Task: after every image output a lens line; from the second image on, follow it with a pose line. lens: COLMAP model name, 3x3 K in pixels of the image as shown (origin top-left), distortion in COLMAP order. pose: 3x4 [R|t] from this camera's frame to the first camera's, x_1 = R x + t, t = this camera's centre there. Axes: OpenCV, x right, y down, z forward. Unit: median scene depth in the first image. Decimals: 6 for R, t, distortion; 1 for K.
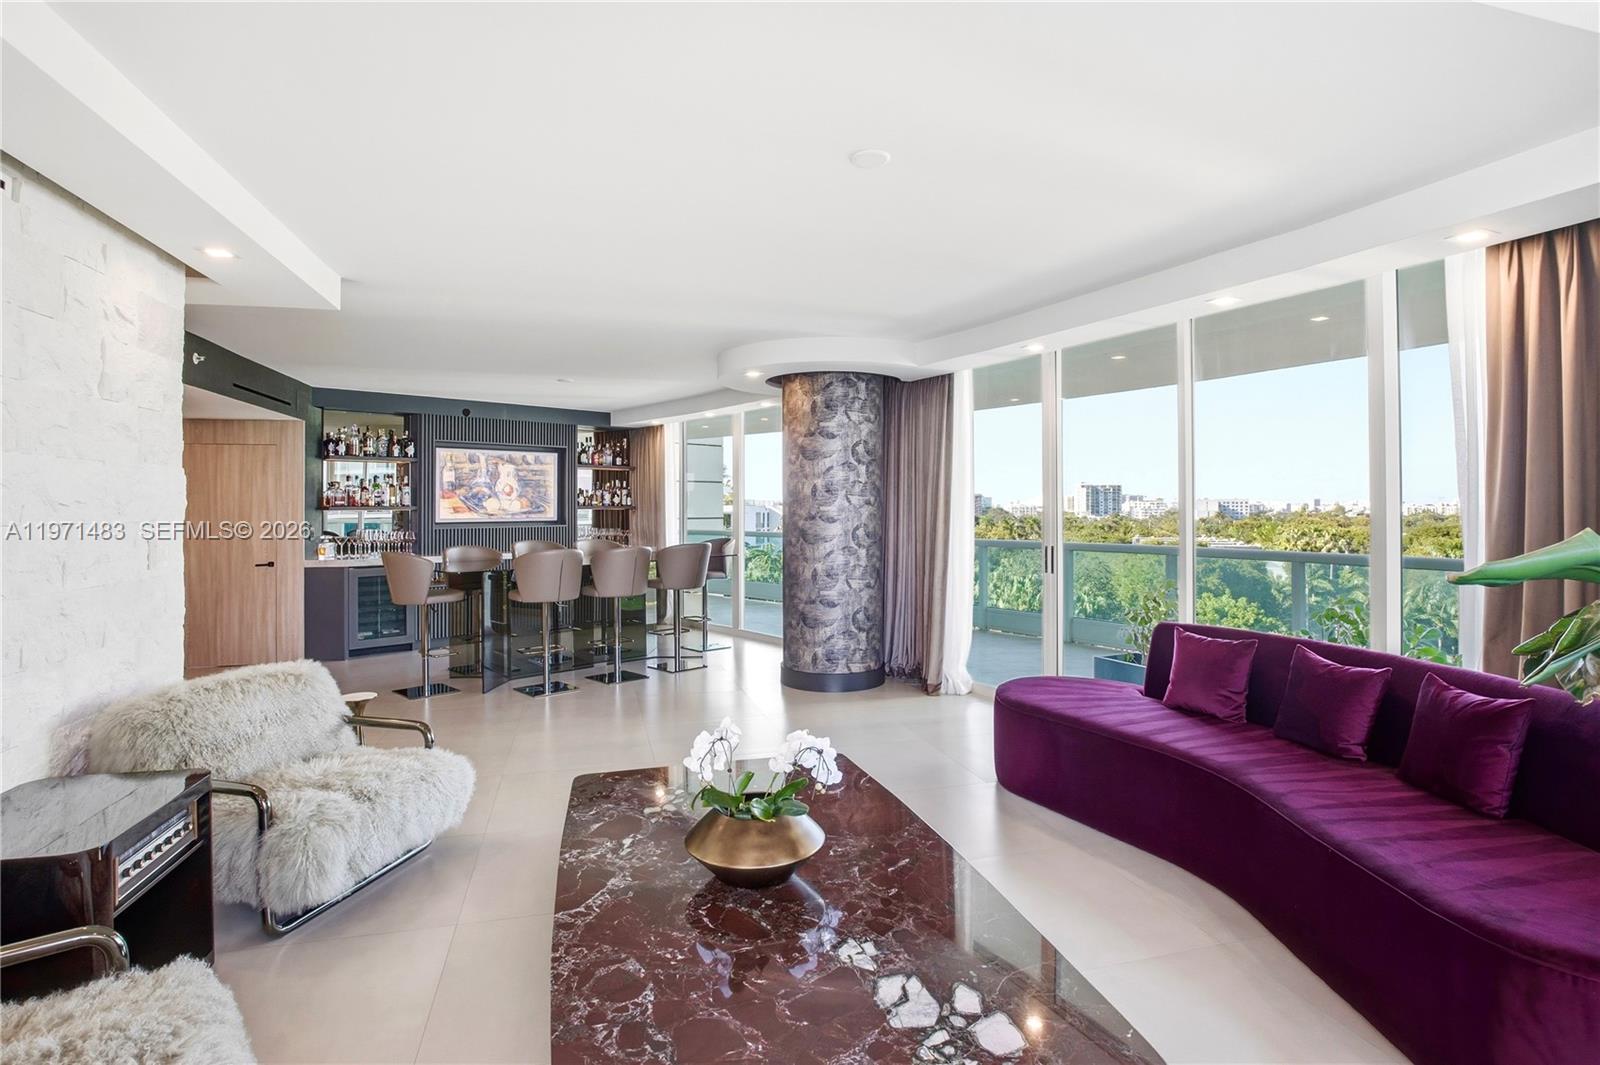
lens RADIAL K [[800.6, 0, 799.9], [0, 800.6, 527.9], [0, 0, 1]] dist [-0.030574, 0.009972]
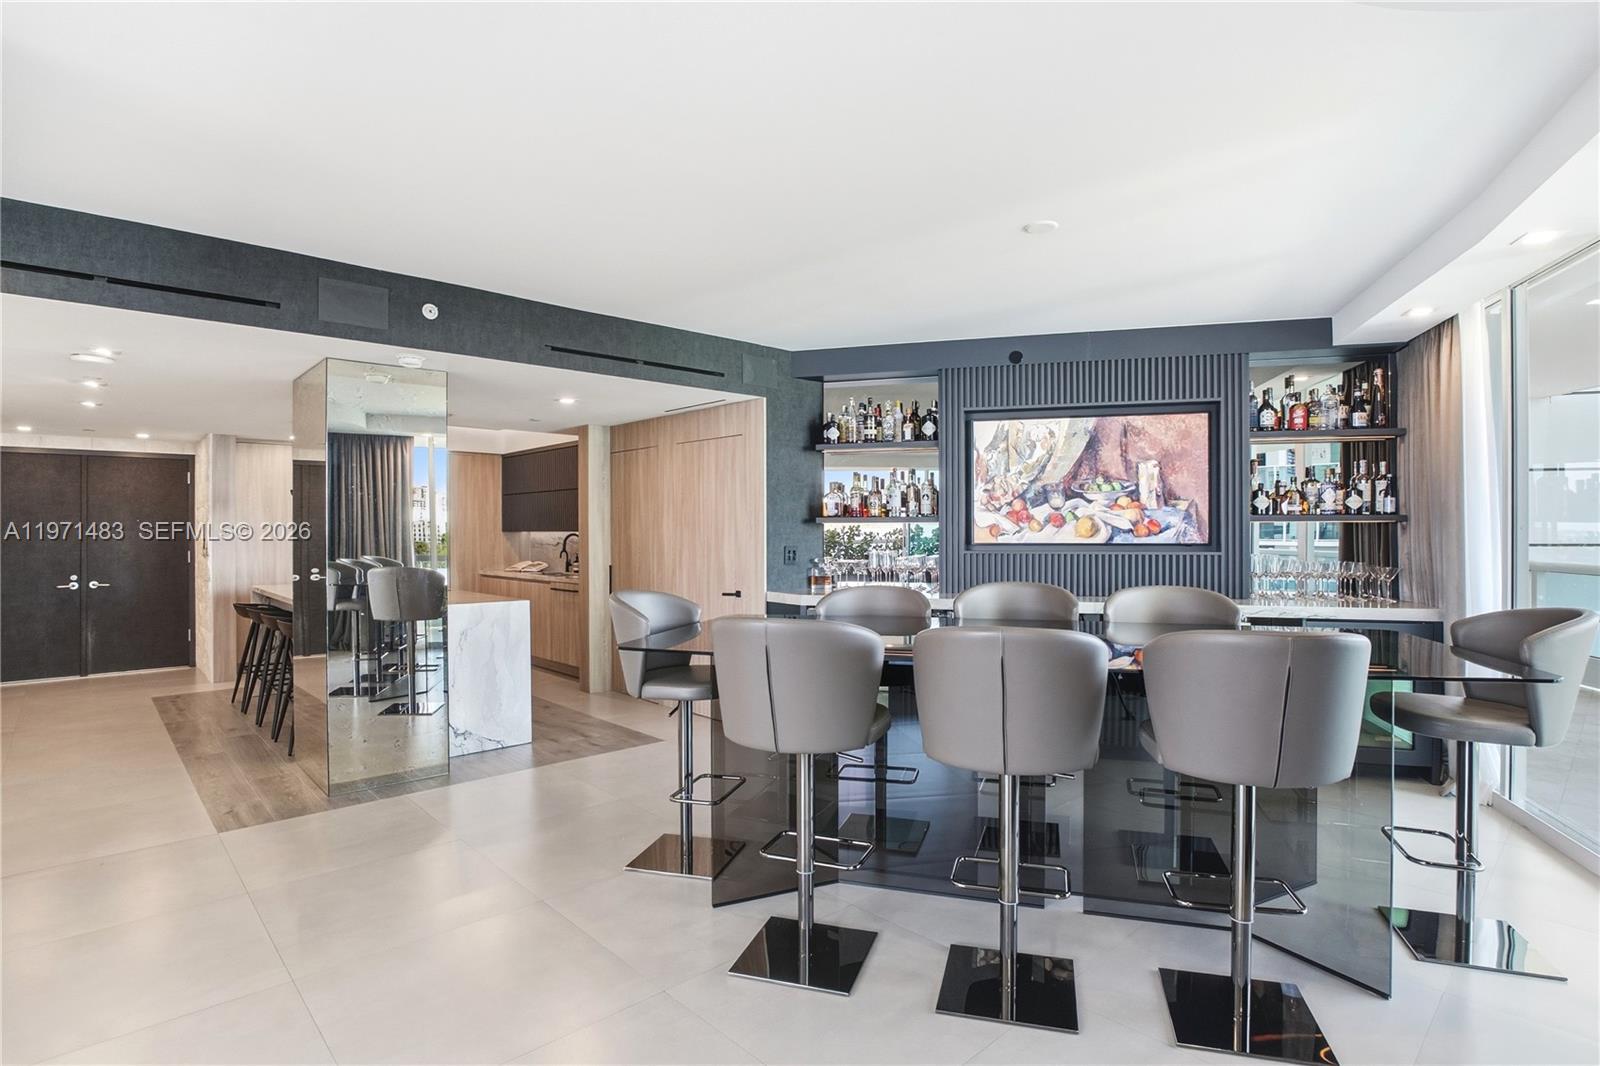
lens RADIAL K [[800.6, 0, 799.9], [0, 800.6, 528.4], [0, 0, 1]] dist [-0.030574, 0.009972]
pose [[0.487311, 0.007395, -0.873197, 0.018848], [-0.021235, 0.999769, -0.003384, -0.011413], [0.872970, 0.020191, 0.487356, 0.515472]]
